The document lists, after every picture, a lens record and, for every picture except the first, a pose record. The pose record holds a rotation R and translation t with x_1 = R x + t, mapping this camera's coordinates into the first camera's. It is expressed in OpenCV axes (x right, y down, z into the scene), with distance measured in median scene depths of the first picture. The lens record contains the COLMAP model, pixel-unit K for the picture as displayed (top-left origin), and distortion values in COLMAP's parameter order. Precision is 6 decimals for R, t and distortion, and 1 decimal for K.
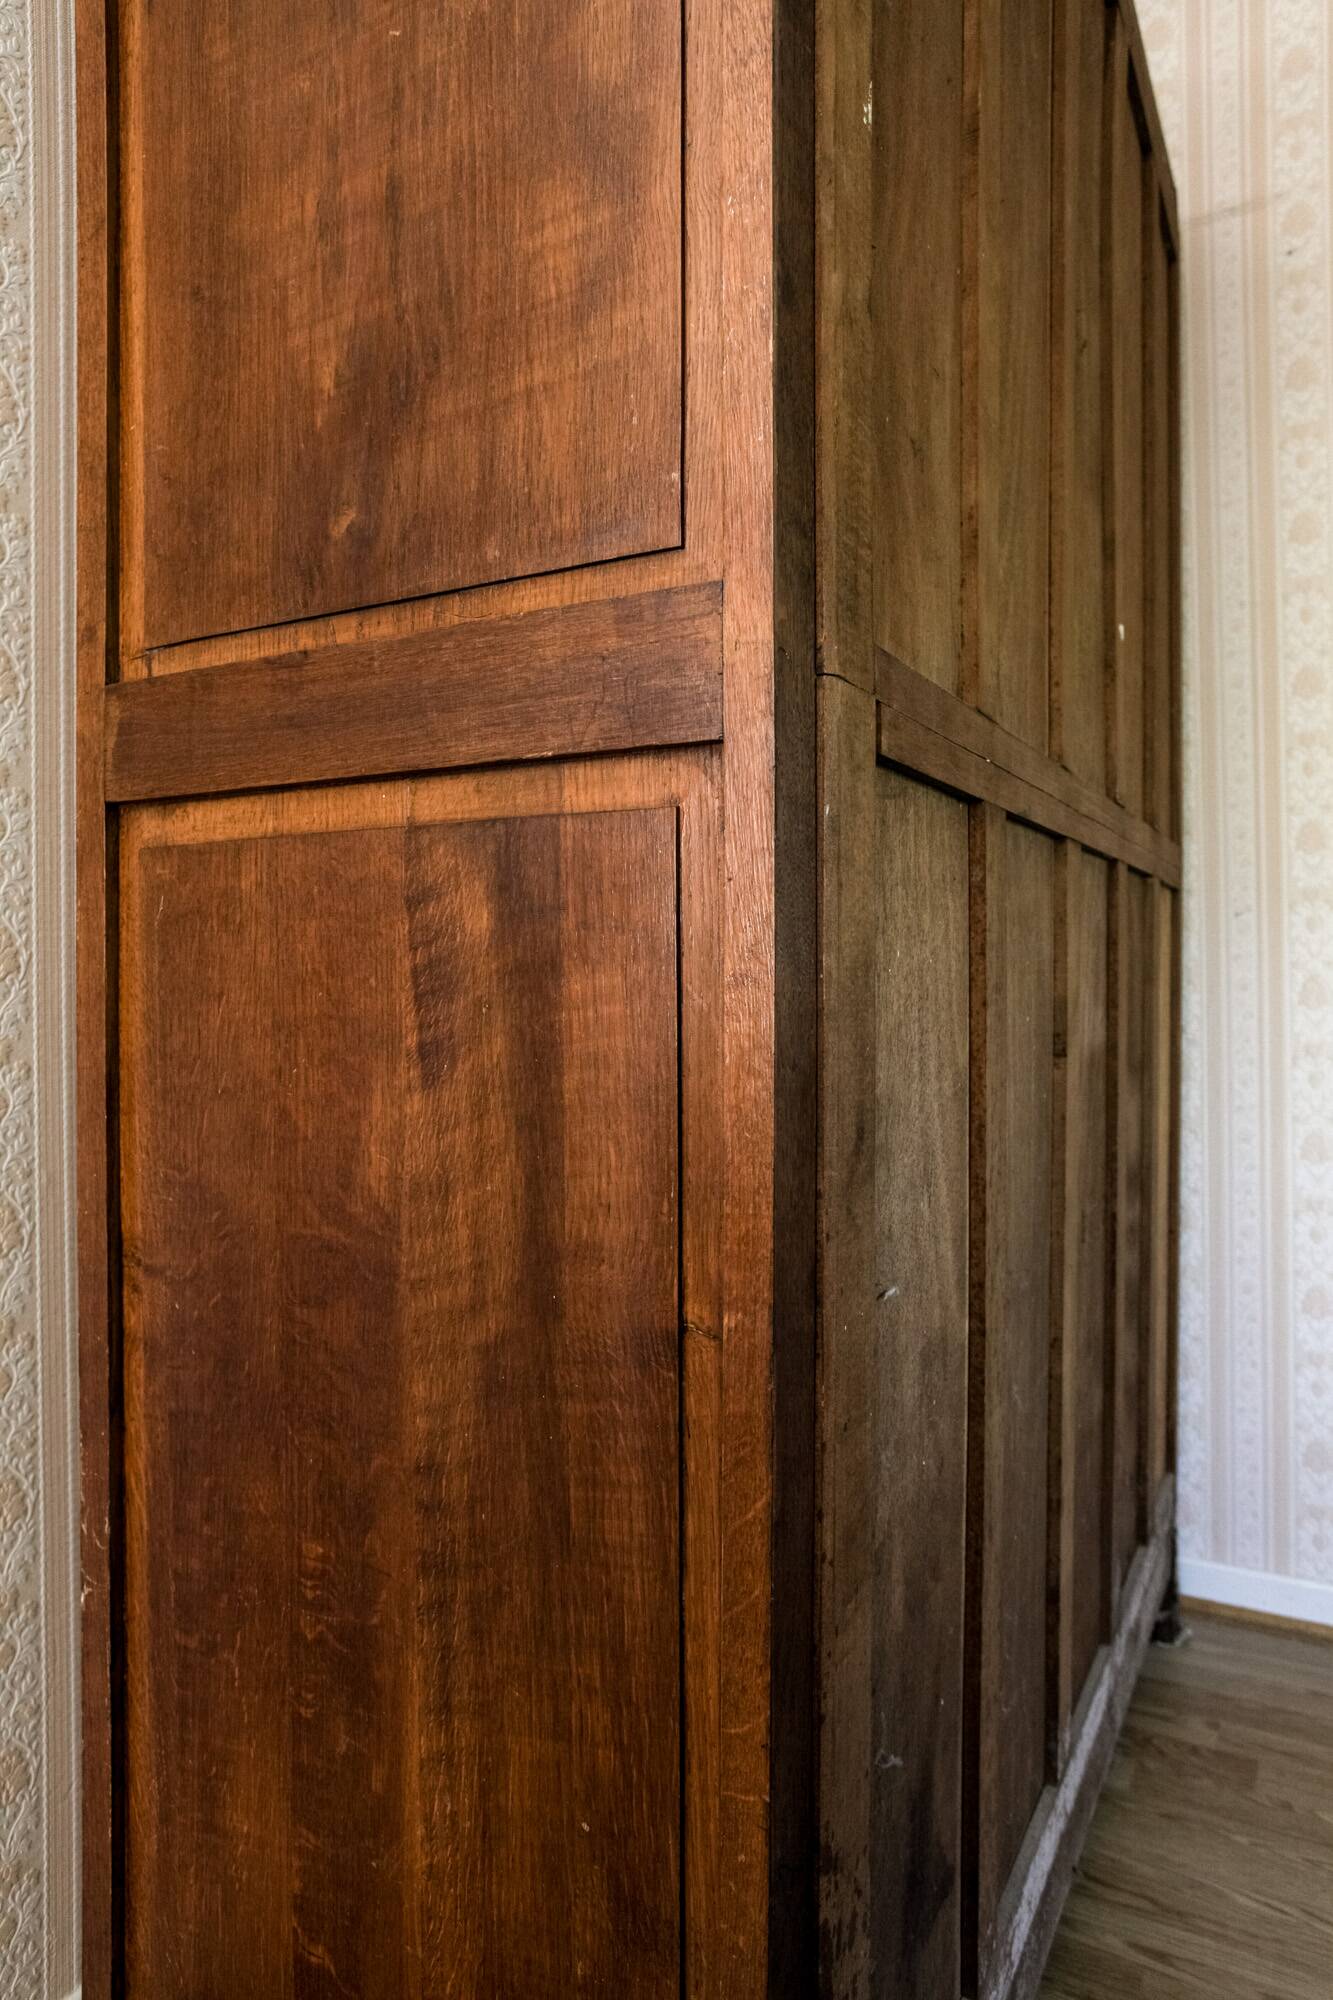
lens RADIAL K [[1315.9, 0, 646.0], [0, 1315.9, 999.2], [0, 0, 1]] dist [-0.056177, 0.042725]
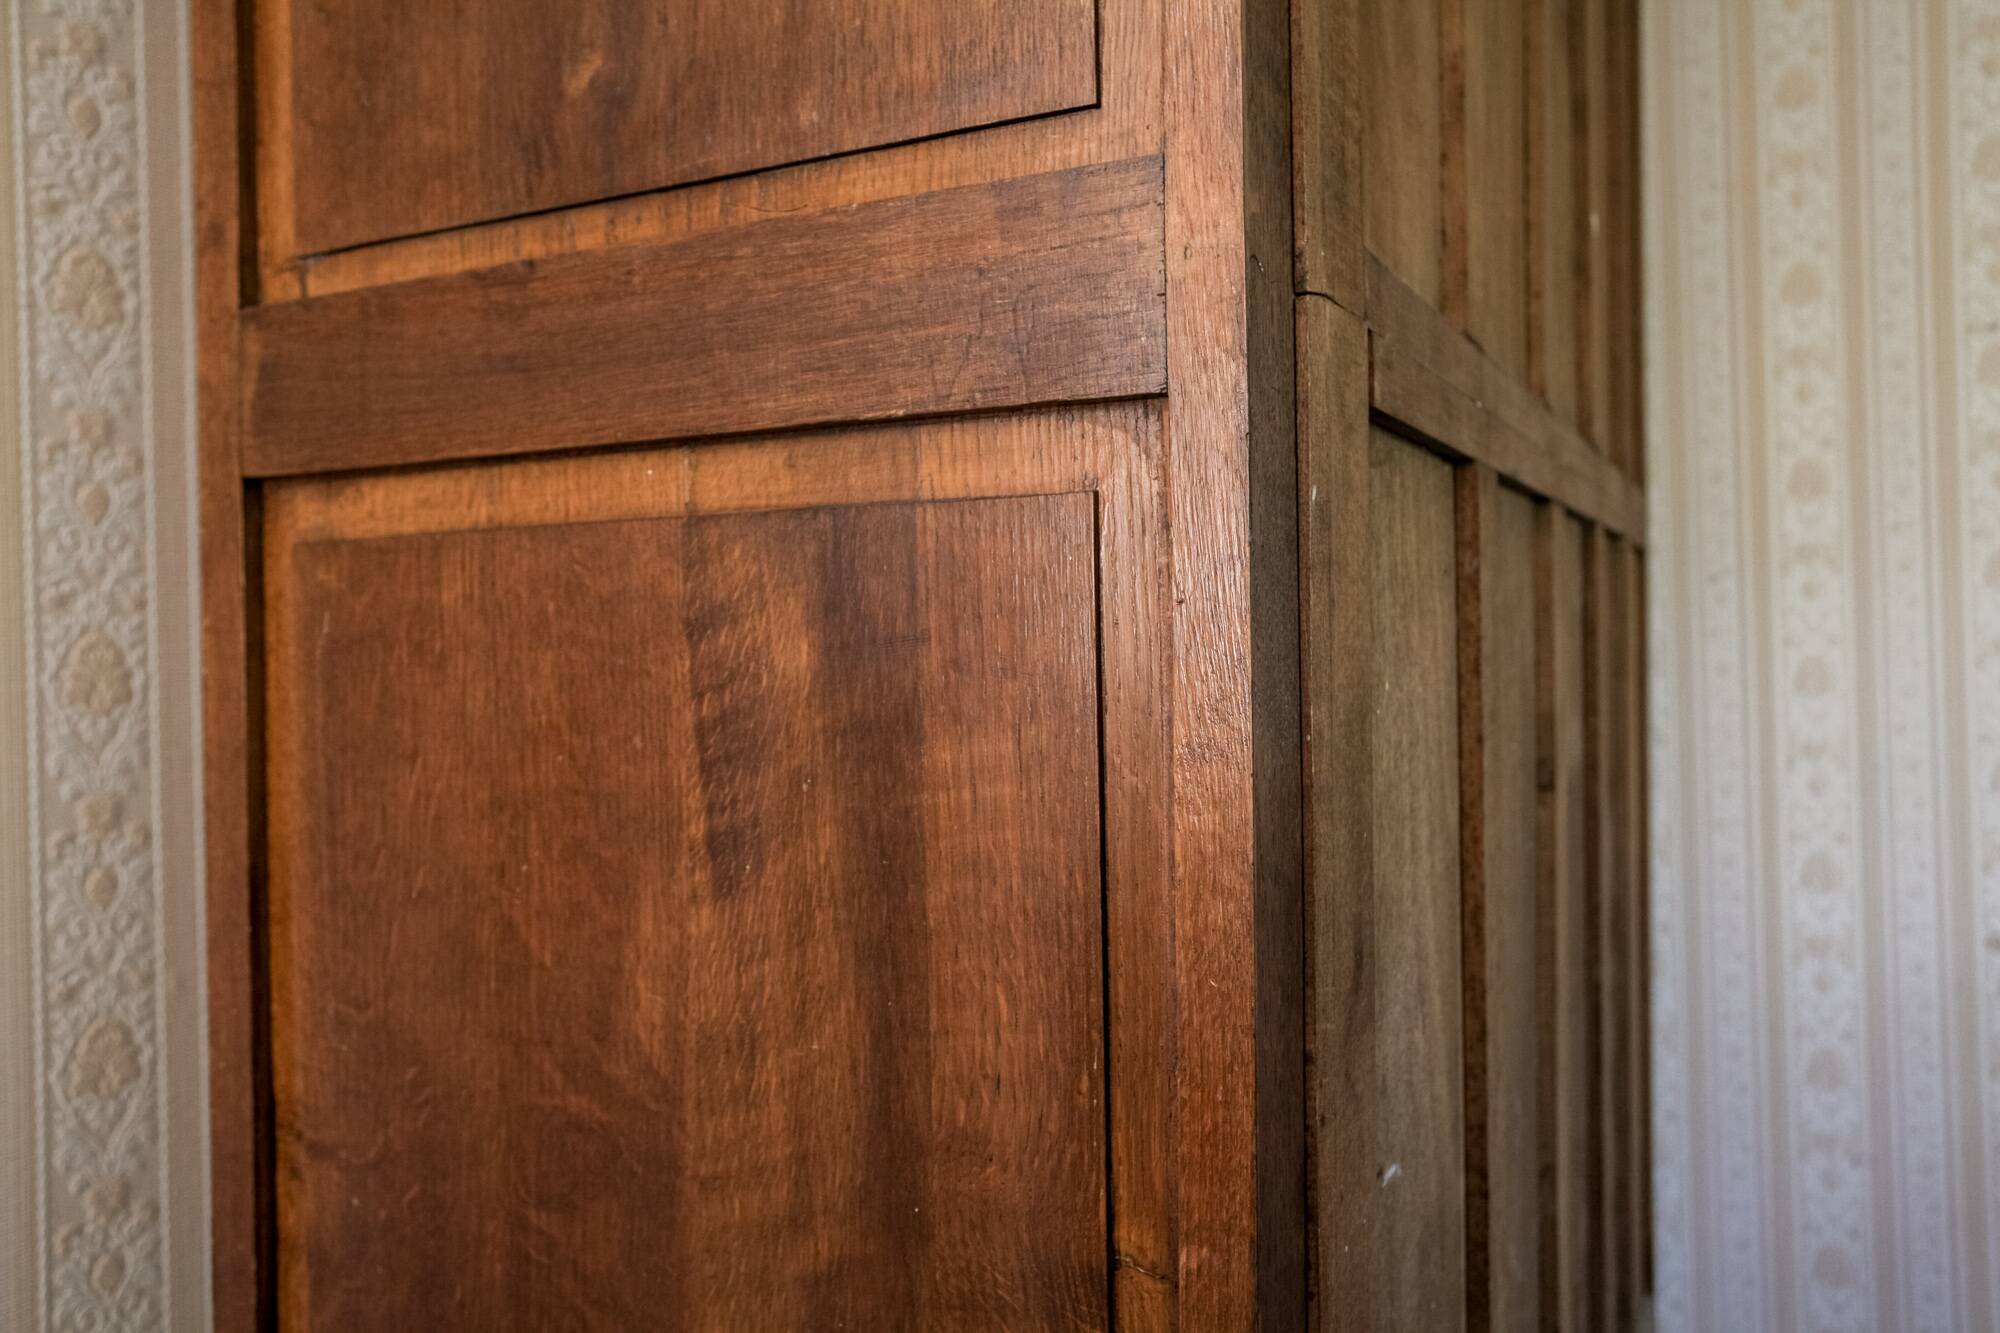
lens RADIAL K [[1594.7, 0, 996.1], [0, 1594.7, 664.9], [0, 0, 1]] dist [-0.036689, 0.063615]
pose [[0.999306, -0.014651, 0.034234, -0.048269], [0.014812, 0.999880, -0.004469, -0.046892], [-0.034165, 0.004973, 0.999404, 0.158767]]
